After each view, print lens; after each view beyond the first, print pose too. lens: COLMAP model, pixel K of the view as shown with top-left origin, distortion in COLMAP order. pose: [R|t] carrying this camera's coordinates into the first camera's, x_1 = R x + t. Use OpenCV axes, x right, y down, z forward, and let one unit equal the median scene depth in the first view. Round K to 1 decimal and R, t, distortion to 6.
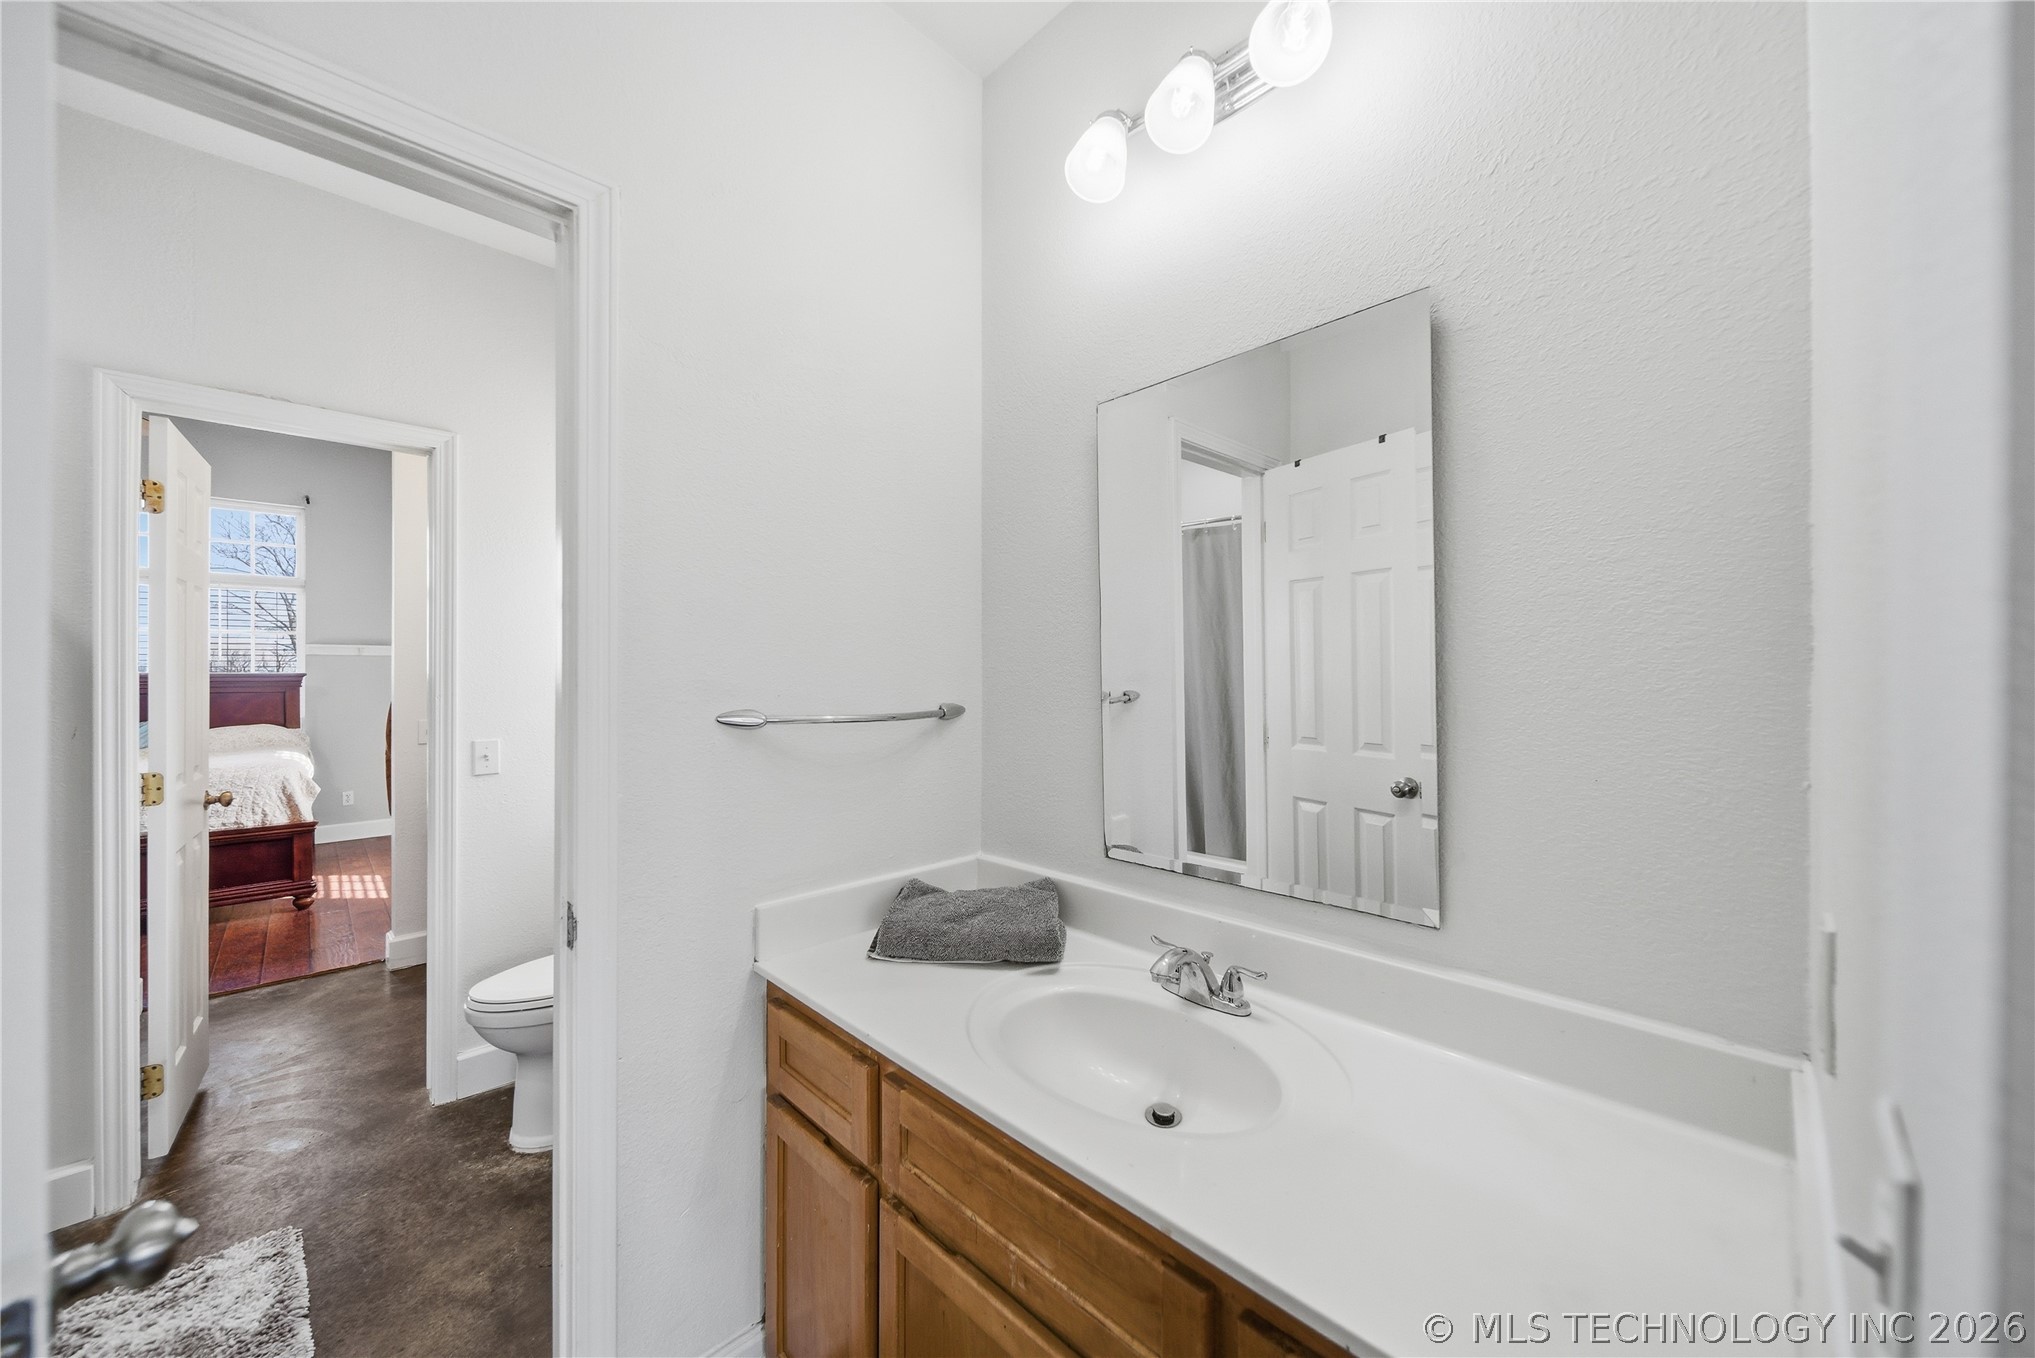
lens RADIAL K [[734.9, 0, 1009.6], [0, 734.9, 675.0], [0, 0, 1]] dist [-0.002119, -0.000150]
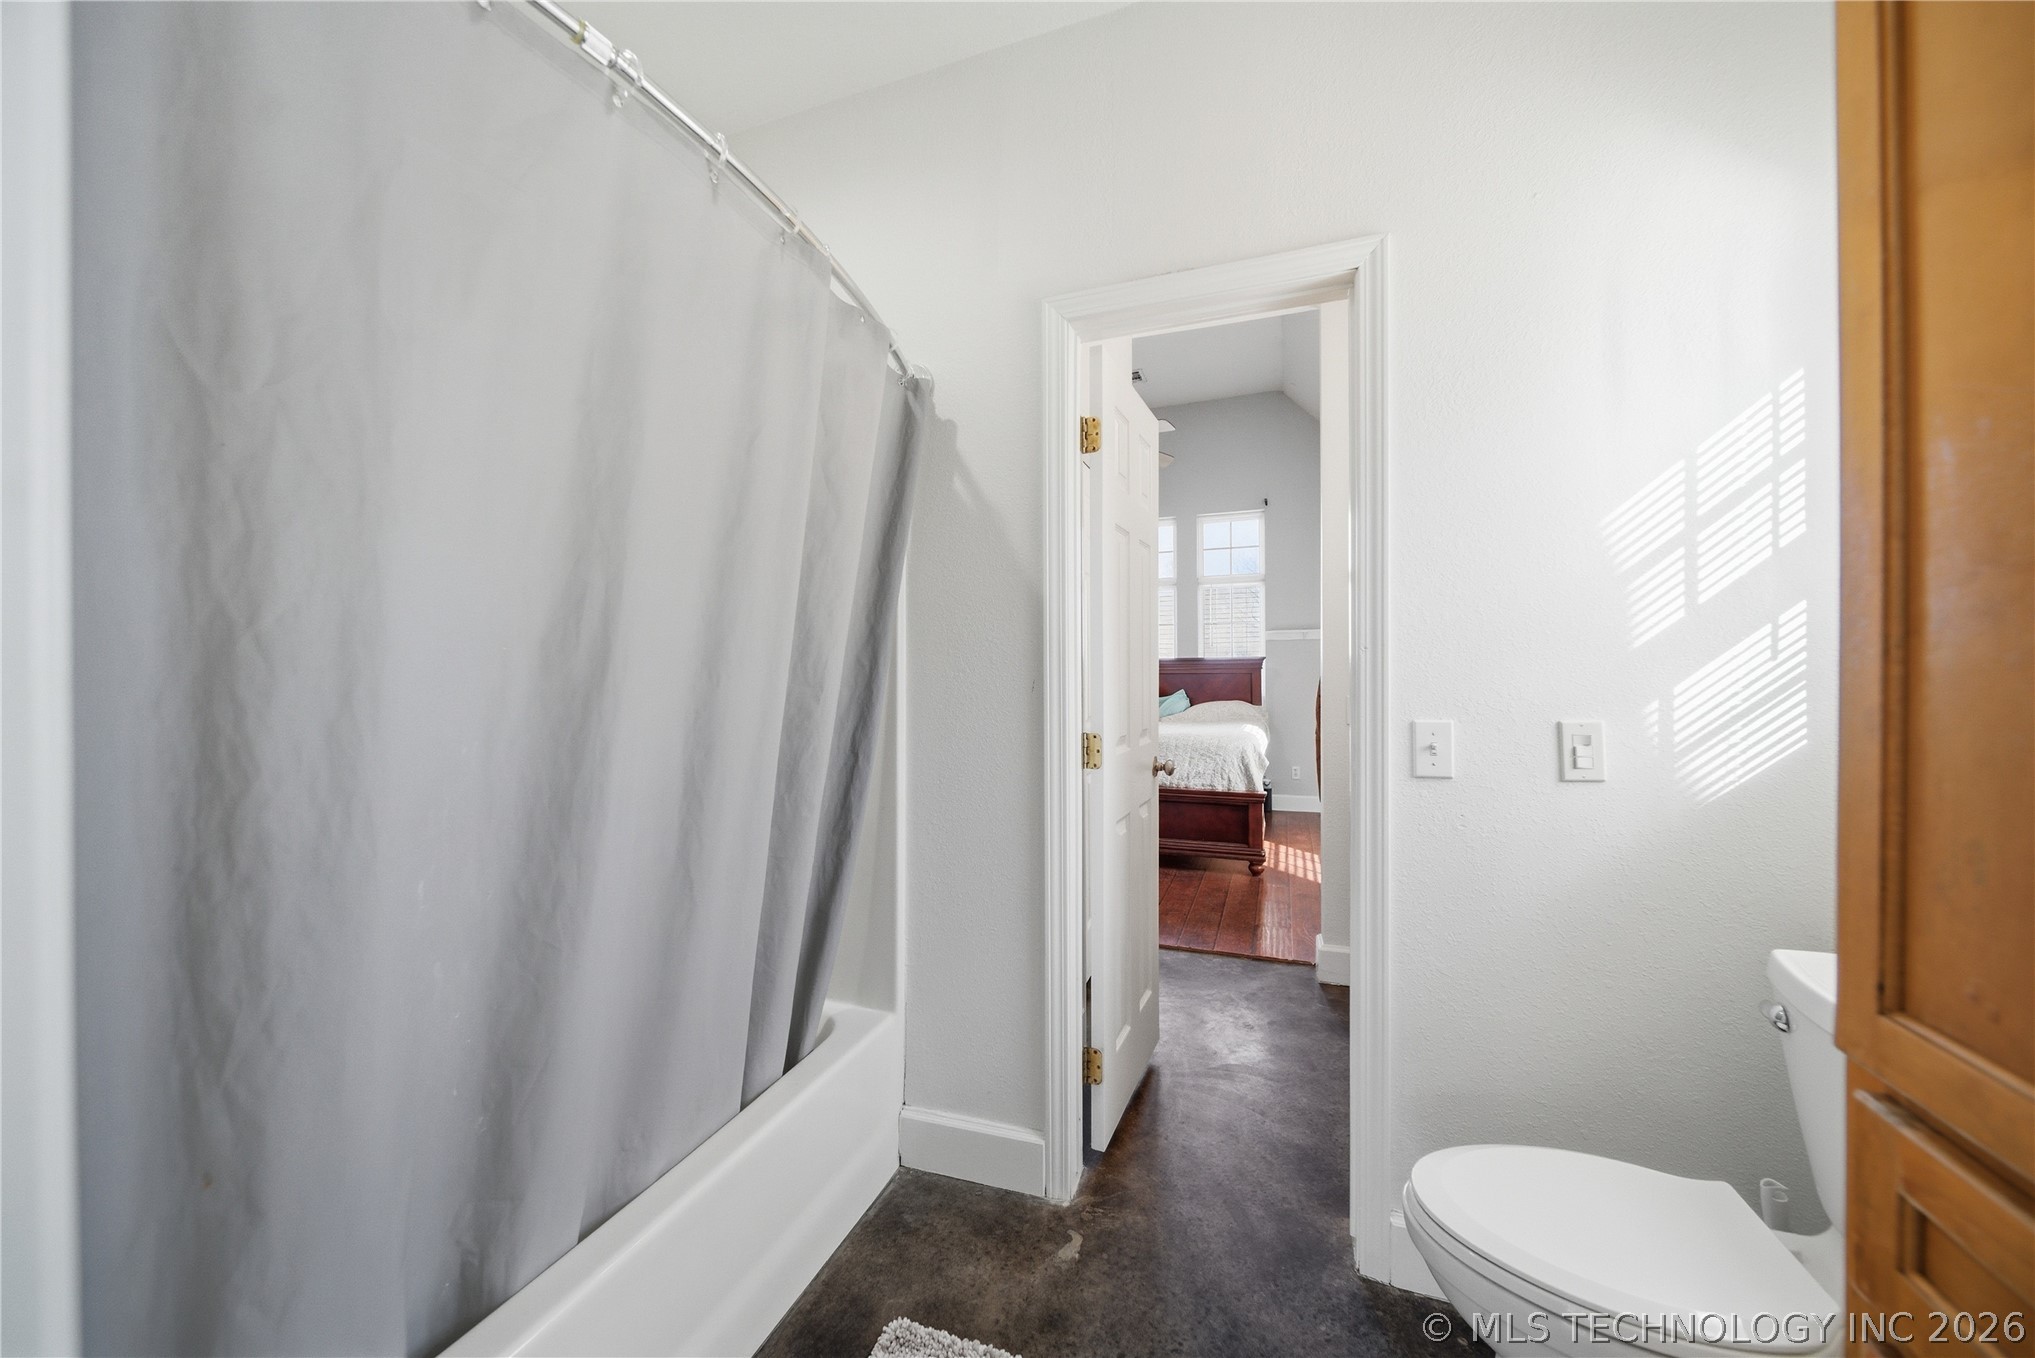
lens RADIAL K [[734.9, 0, 1009.6], [0, 734.9, 675.0], [0, 0, 1]] dist [-0.002119, -0.000150]
pose [[0.436372, 0.001687, -0.899765, -0.213554], [0.006504, 0.999966, 0.005030, 0.030354], [0.899743, -0.008047, 0.436346, 0.281093]]
